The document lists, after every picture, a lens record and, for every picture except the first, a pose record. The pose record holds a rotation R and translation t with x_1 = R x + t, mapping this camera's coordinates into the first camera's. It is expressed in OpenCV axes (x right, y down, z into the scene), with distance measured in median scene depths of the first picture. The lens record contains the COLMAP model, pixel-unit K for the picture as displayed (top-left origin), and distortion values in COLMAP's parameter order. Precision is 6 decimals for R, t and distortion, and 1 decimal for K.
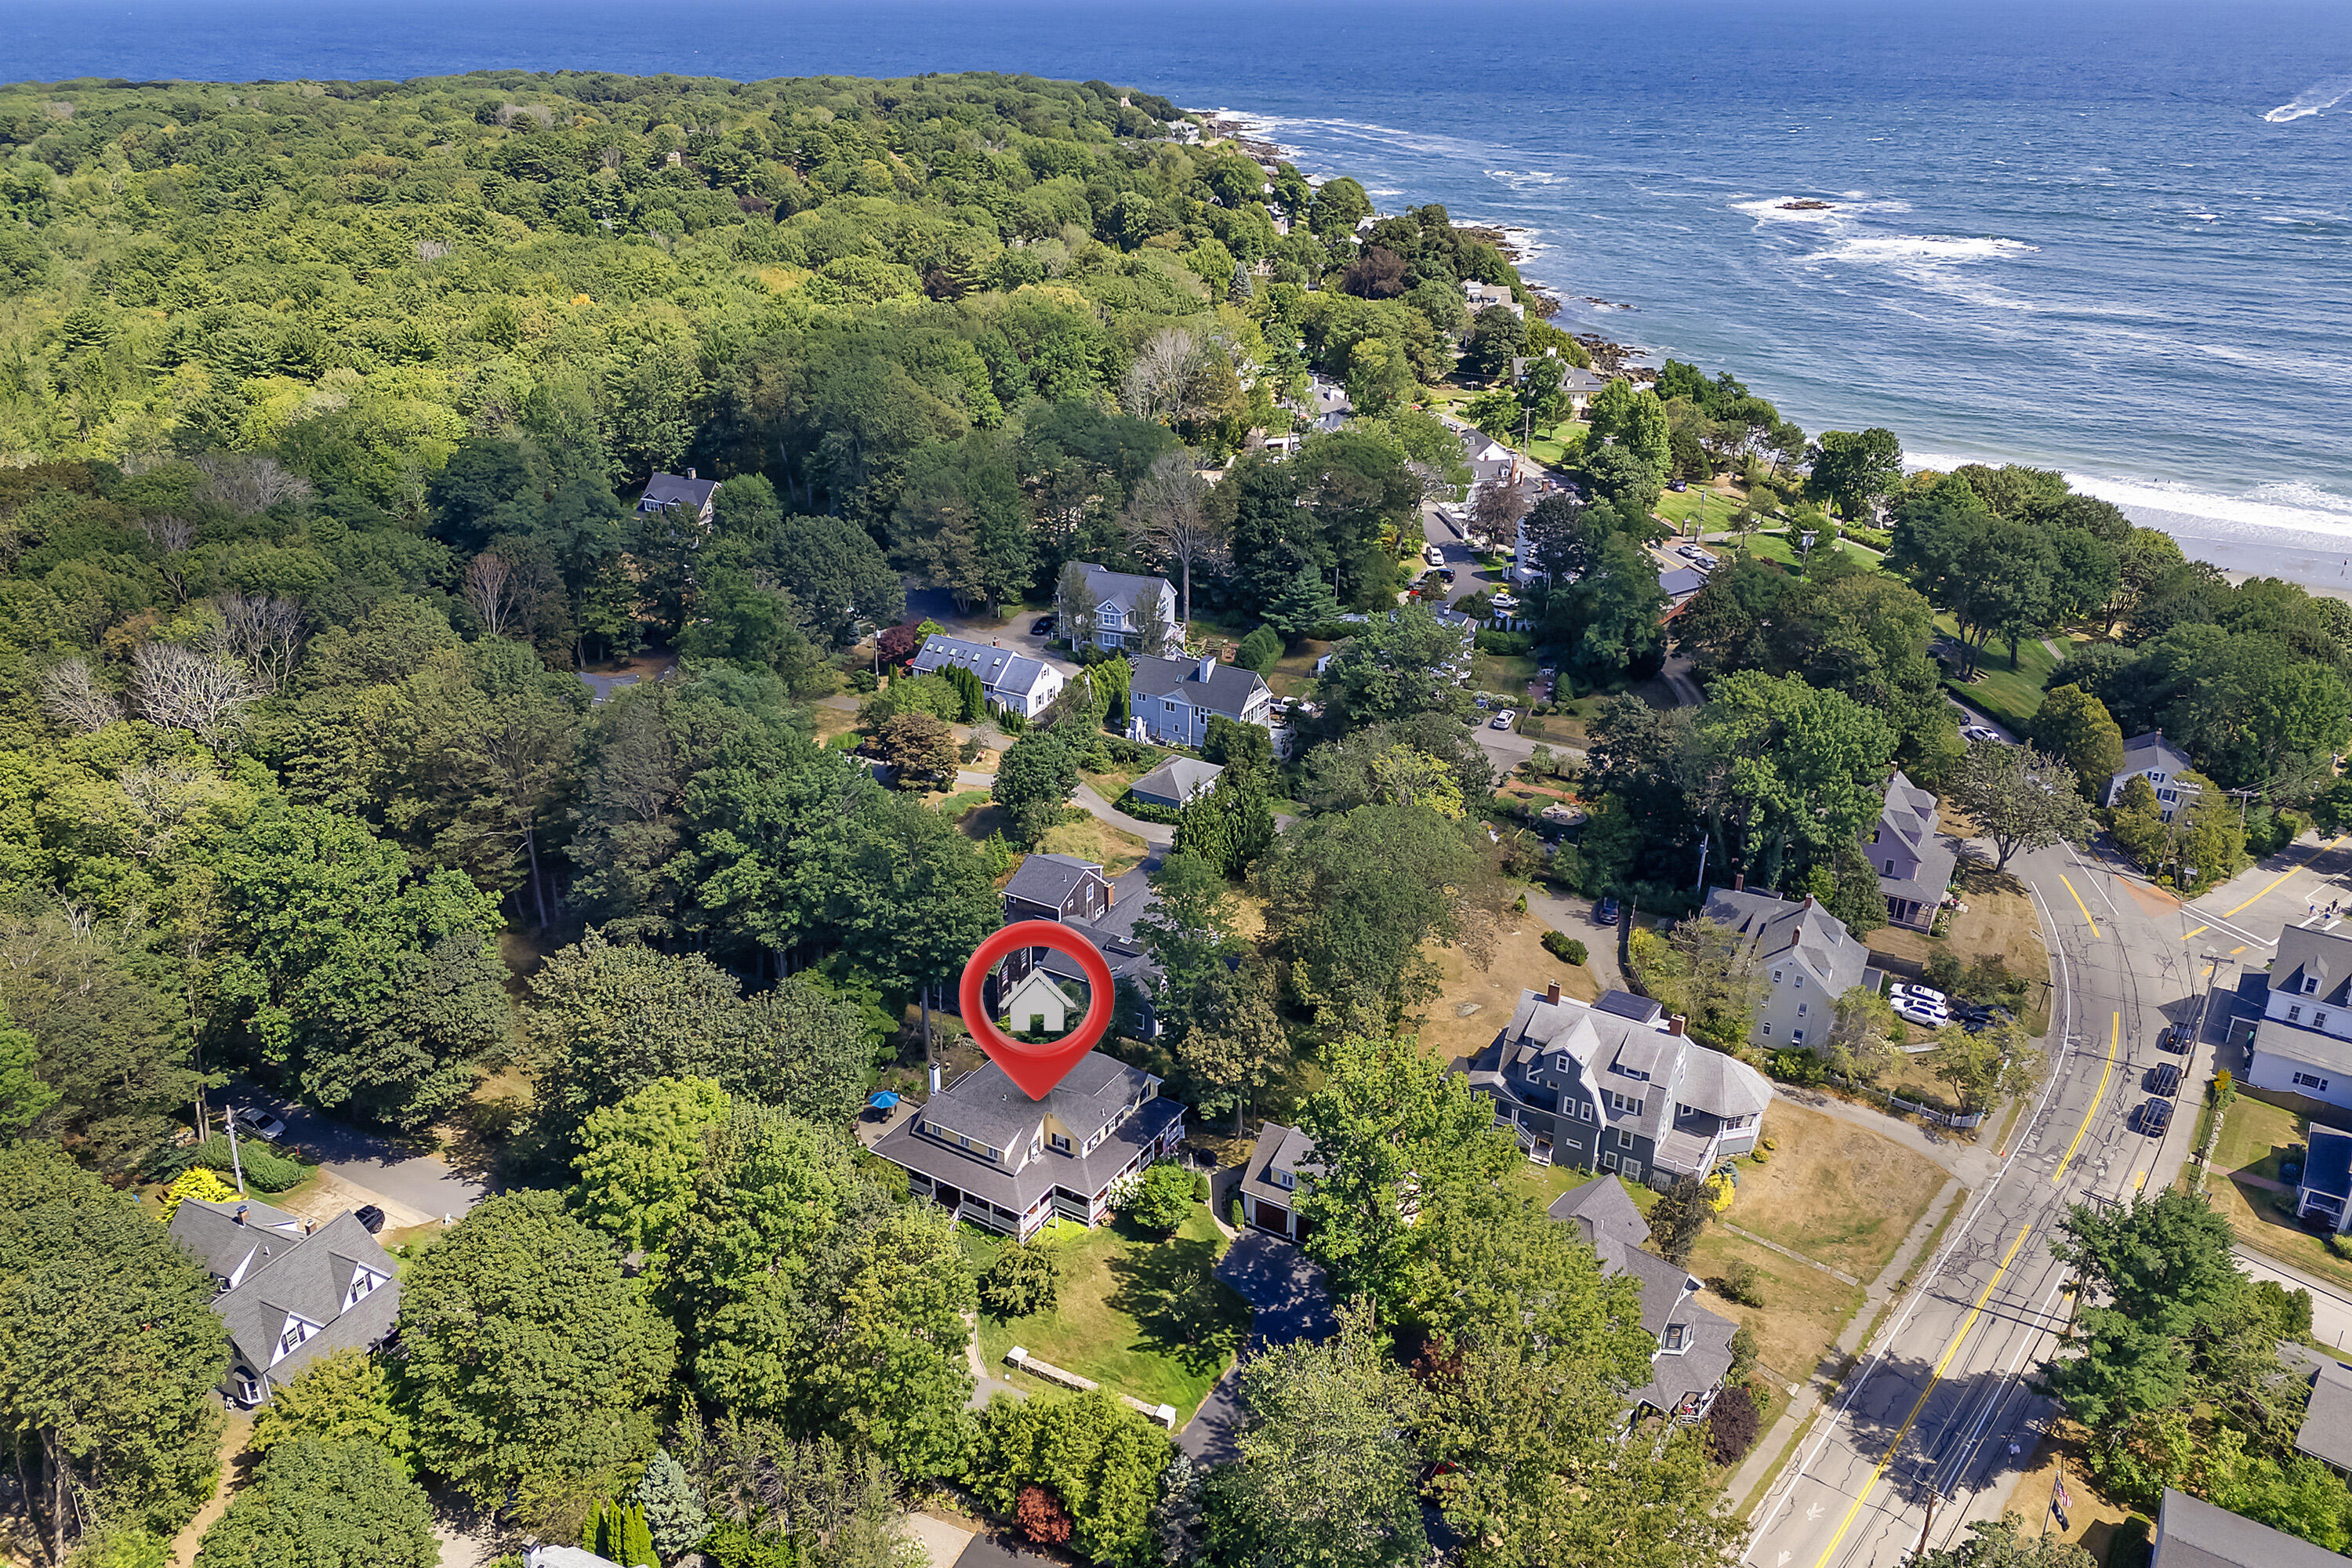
lens RADIAL K [[1624.9, 0, 1195.3], [0, 1624.9, 761.8], [0, 0, 1]] dist [0.057191, -0.004796]
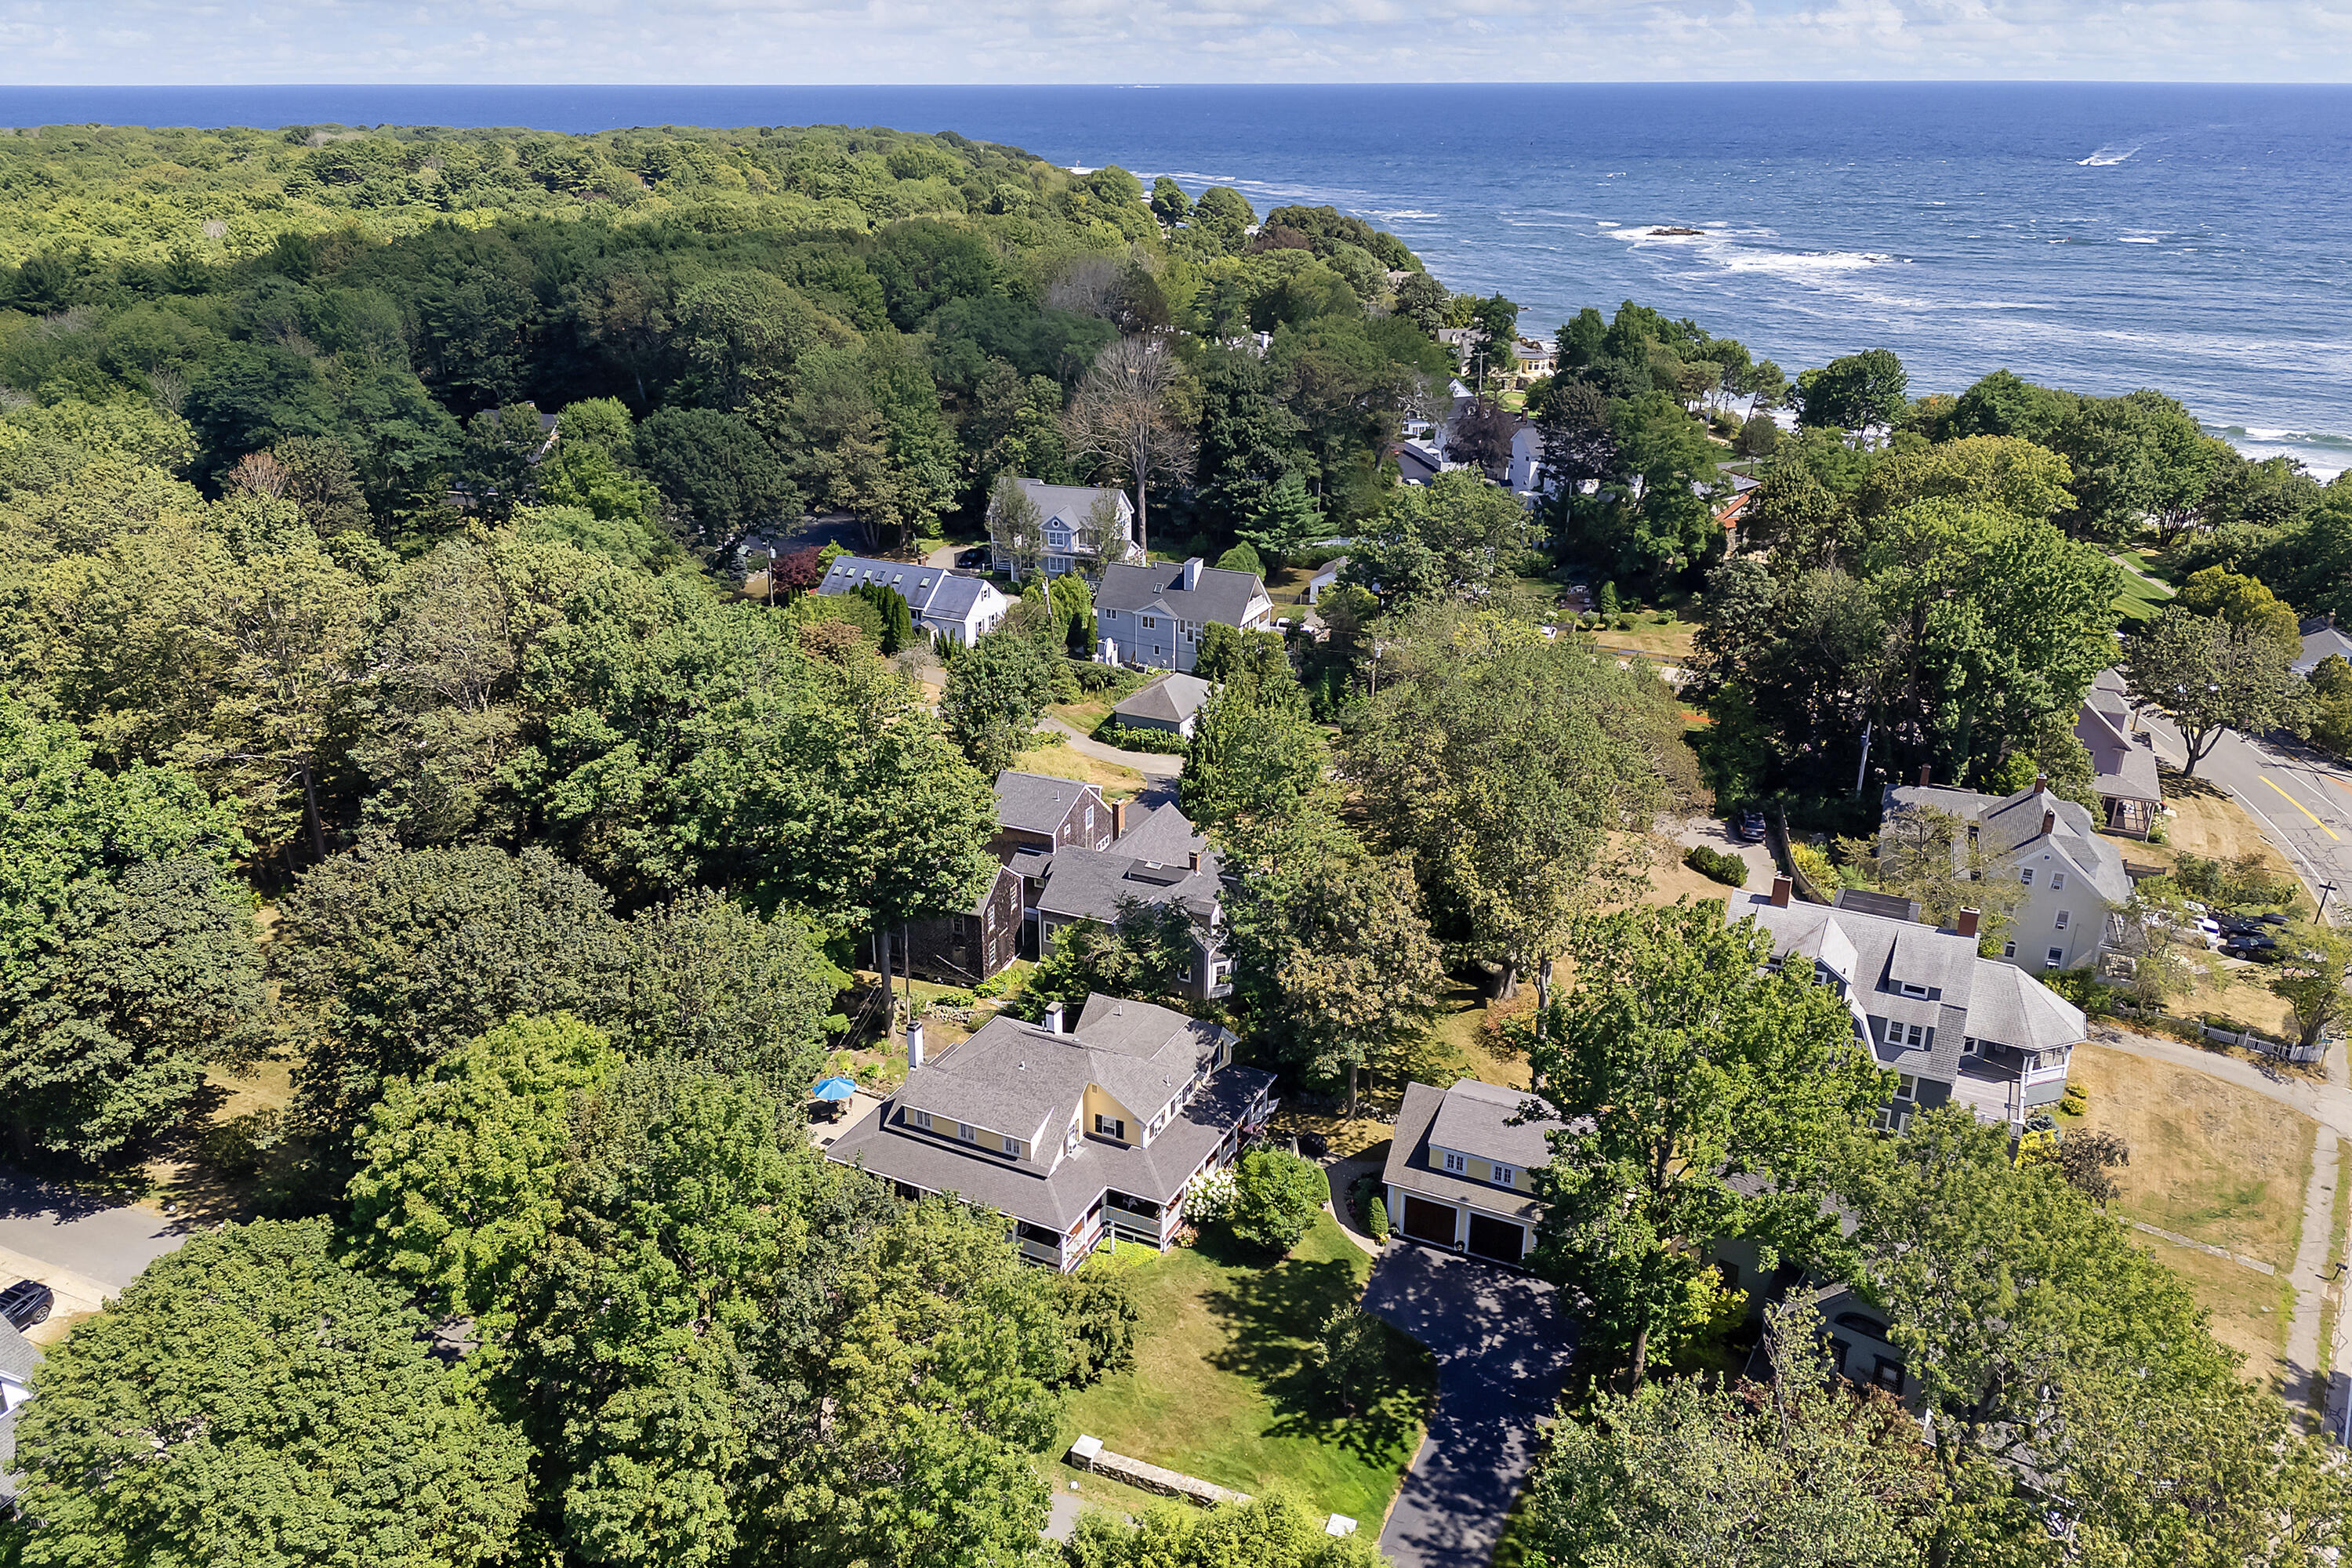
lens RADIAL K [[1624.9, 0, 1167.7], [0, 1624.9, 790.4], [0, 0, 1]] dist [0.057191, -0.004796]
pose [[0.997127, -0.038616, 0.065159, -0.094786], [0.040542, 0.998772, -0.028492, 0.111269], [-0.063978, 0.031052, 0.997468, 0.312560]]
